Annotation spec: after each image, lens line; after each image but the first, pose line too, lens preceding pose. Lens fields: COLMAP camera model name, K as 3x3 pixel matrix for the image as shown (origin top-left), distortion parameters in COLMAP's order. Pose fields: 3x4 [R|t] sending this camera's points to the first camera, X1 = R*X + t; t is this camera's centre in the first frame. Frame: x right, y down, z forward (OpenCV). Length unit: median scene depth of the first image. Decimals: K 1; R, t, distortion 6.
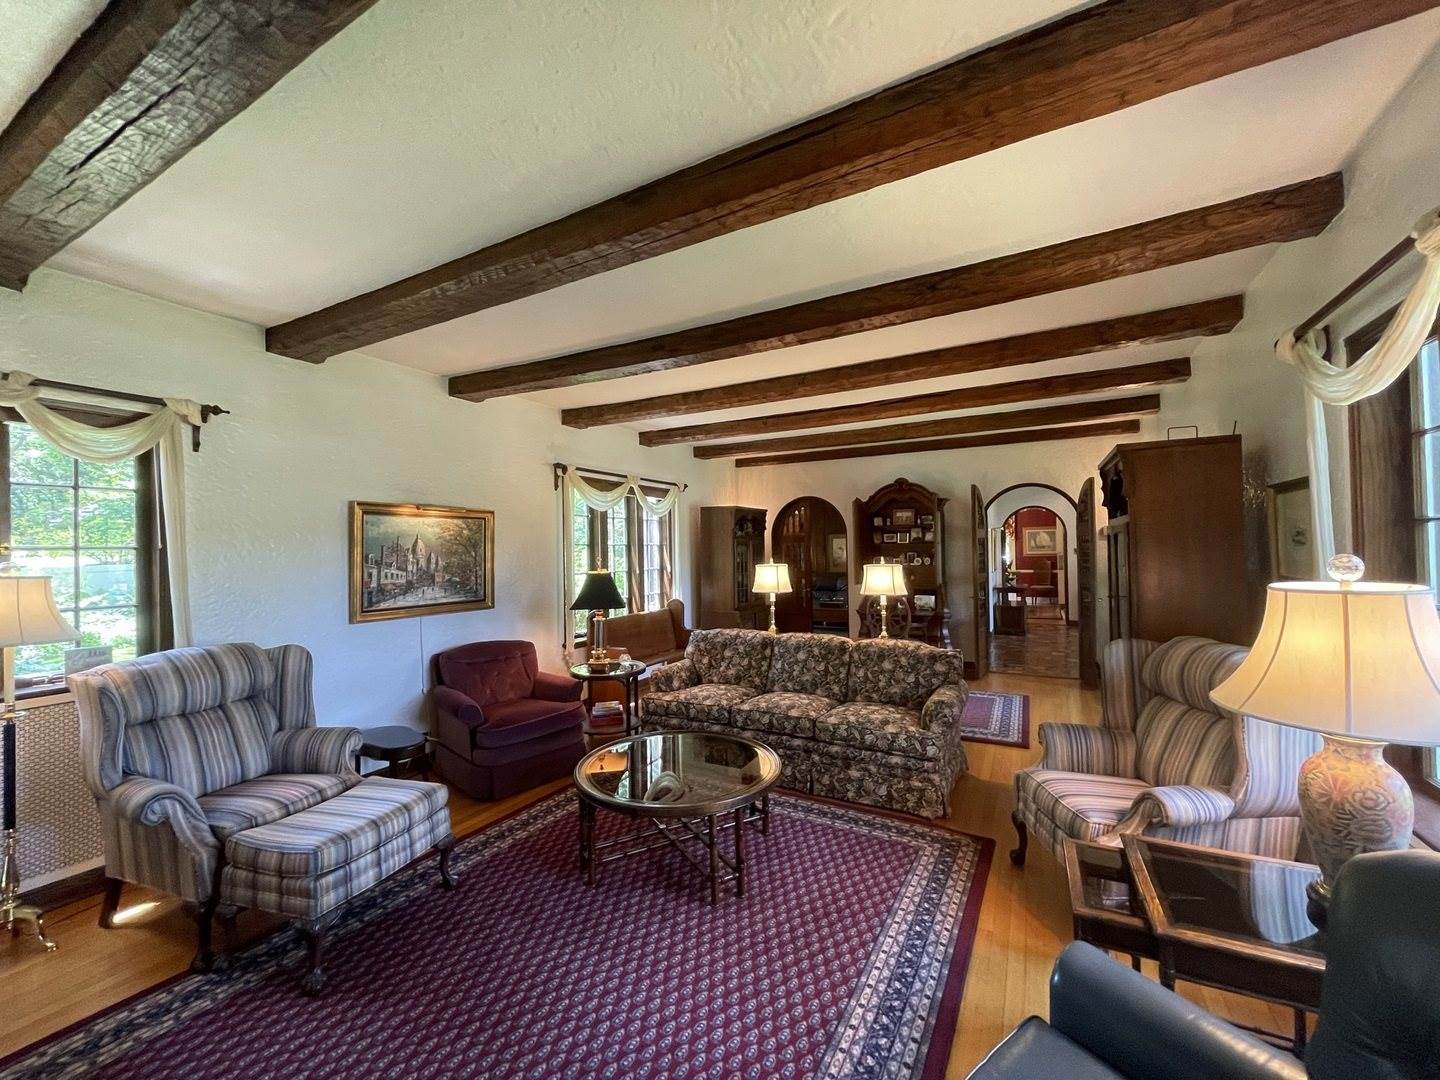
lens RADIAL K [[579.3, 0, 720.9], [0, 579.3, 538.7], [0, 0, 1]] dist [-0.003417, 0.000741]
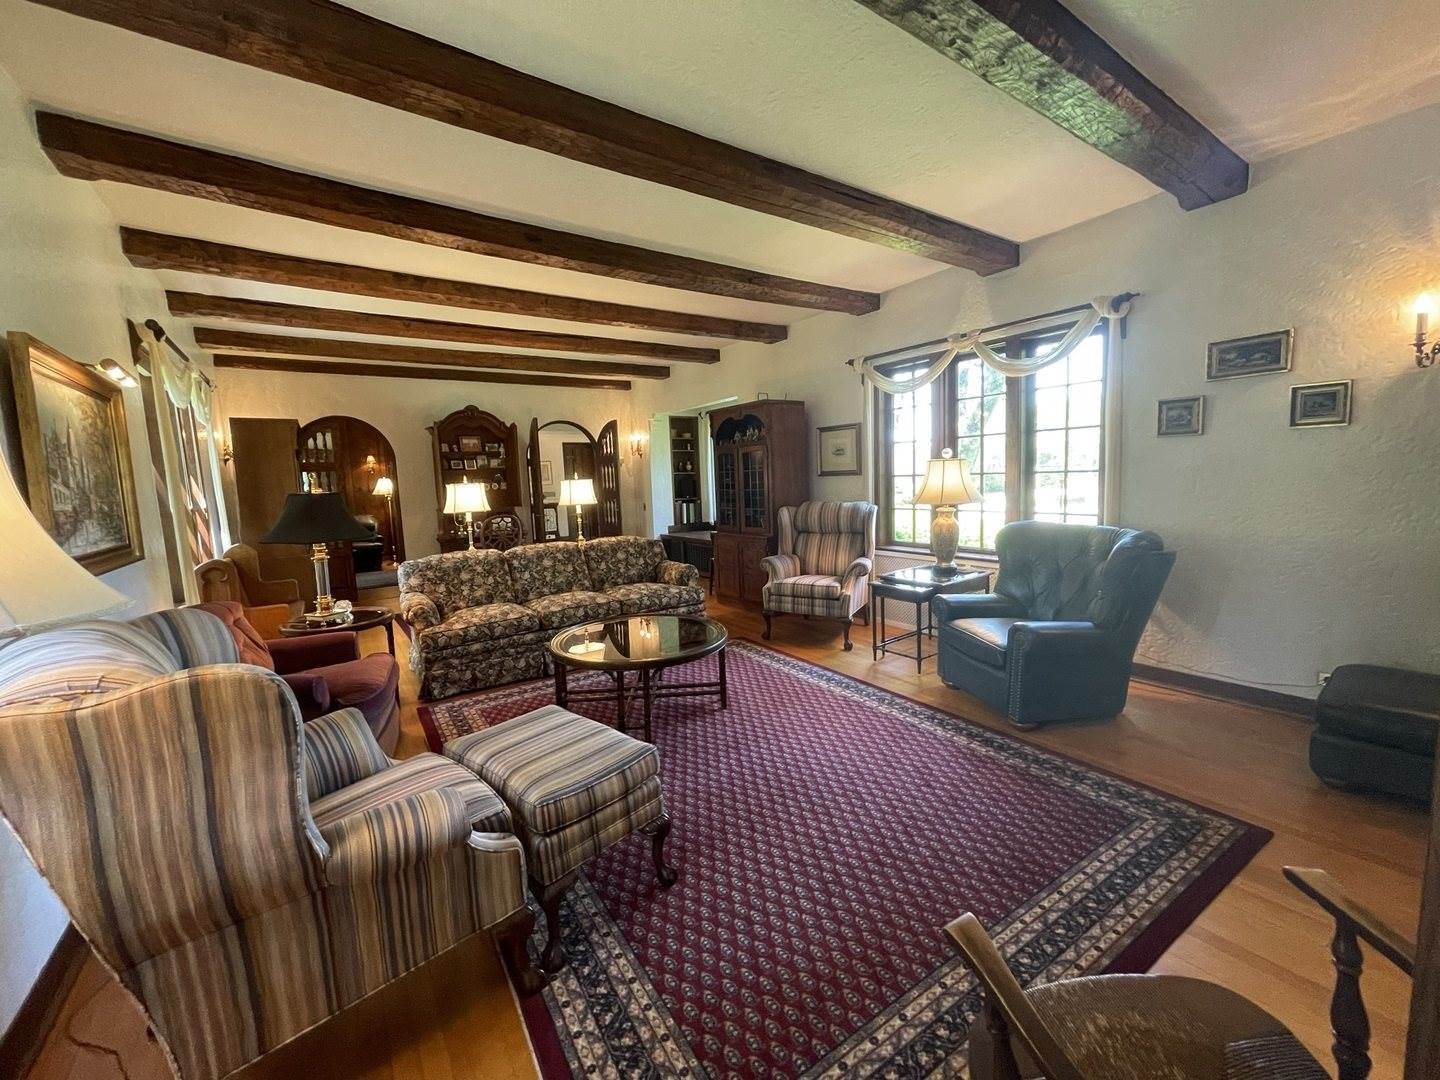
lens RADIAL K [[579.3, 0, 711.6], [0, 579.3, 539.5], [0, 0, 1]] dist [-0.003417, 0.000741]
pose [[0.451696, -0.100694, 0.886472, -0.705466], [0.017114, 0.994406, 0.104234, 0.053370], [-0.892008, -0.031911, 0.450892, 0.246447]]
